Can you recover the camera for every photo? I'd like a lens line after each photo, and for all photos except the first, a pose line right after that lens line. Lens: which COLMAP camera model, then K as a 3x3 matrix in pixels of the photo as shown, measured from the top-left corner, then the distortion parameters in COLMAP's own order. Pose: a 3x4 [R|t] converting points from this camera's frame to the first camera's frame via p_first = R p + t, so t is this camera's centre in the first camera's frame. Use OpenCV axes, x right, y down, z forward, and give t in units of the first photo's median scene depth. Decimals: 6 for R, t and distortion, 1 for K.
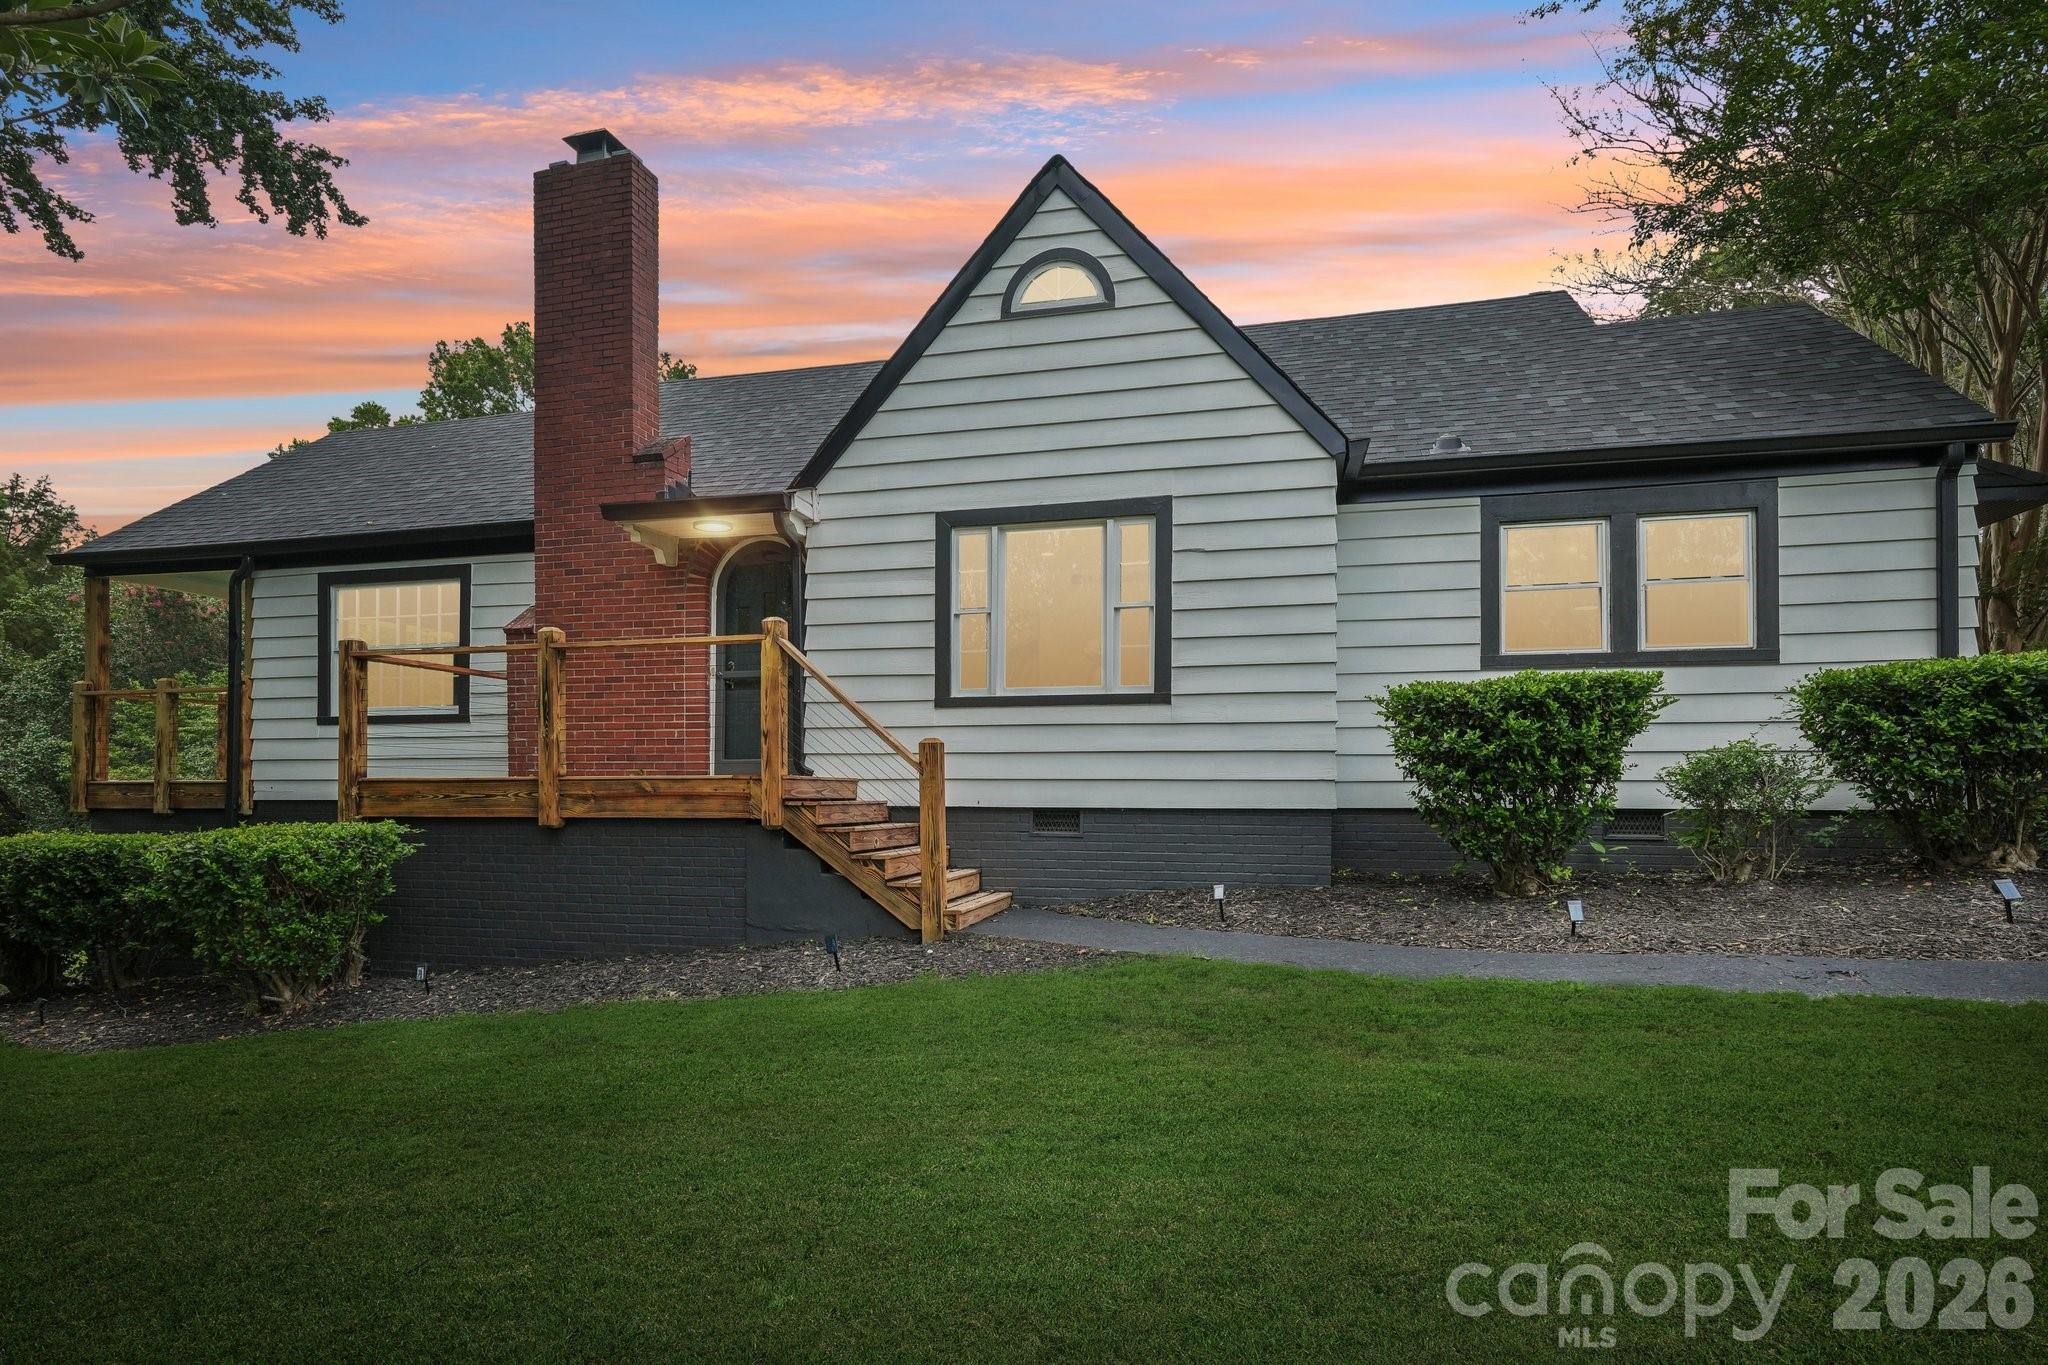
lens RADIAL K [[966.1, 0, 1023.8], [0, 966.1, 755.5], [0, 0, 1]] dist [-0.001737, -0.000608]
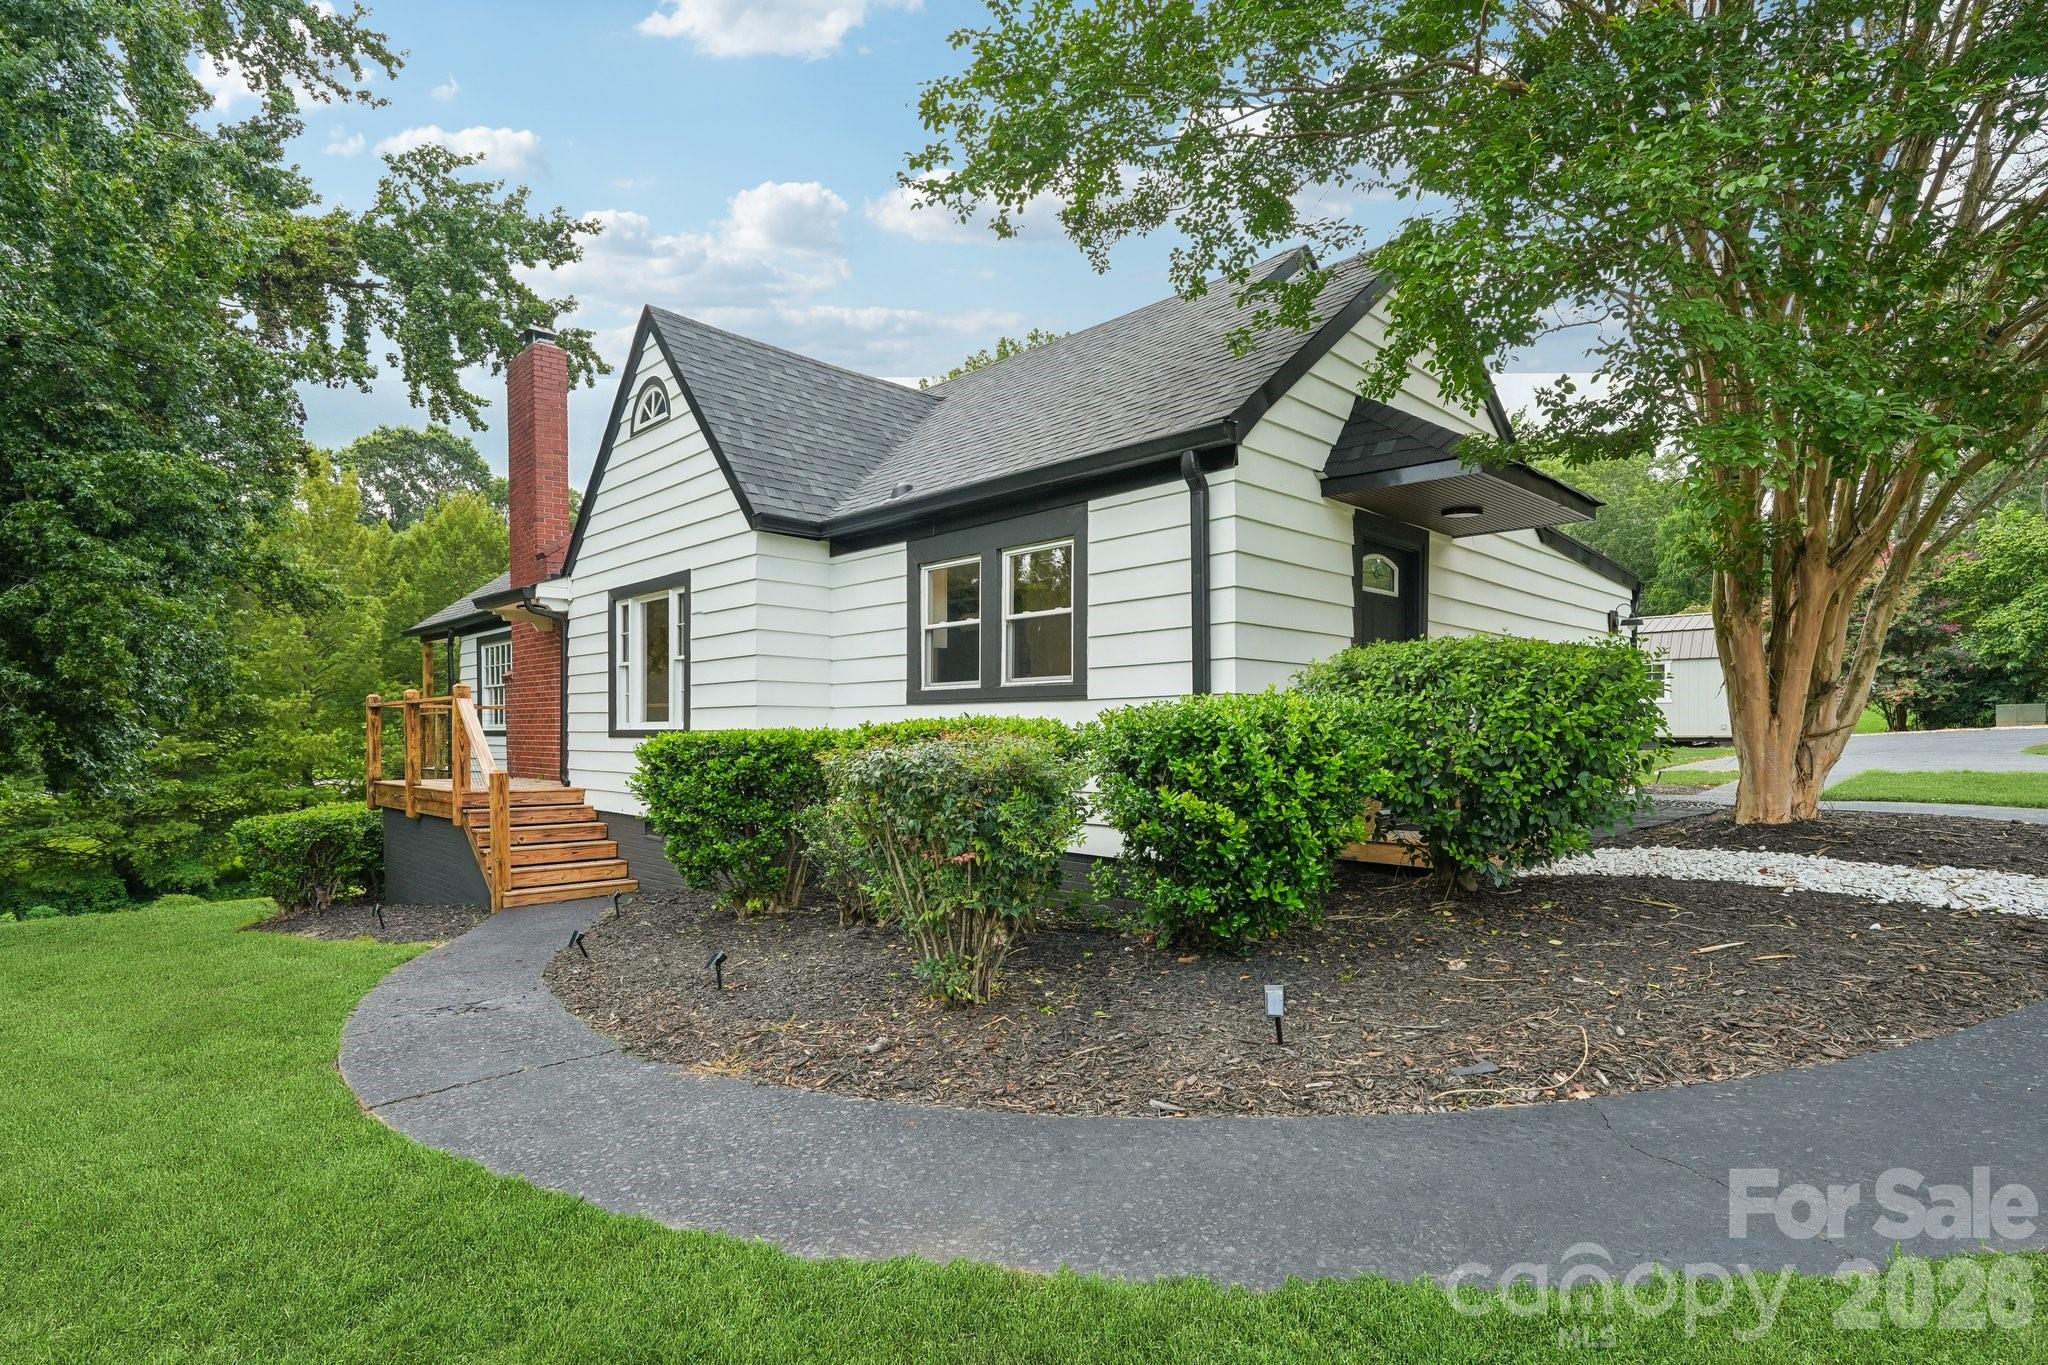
lens RADIAL K [[1003.7, 0, 1026.3], [0, 1003.7, 683.3], [0, 0, 1]] dist [-0.000712, -0.001519]
pose [[0.856493, -0.028584, -0.515367, 1.175353], [0.013762, 0.999375, -0.032558, -0.075437], [0.515975, 0.020793, 0.856351, 0.127664]]
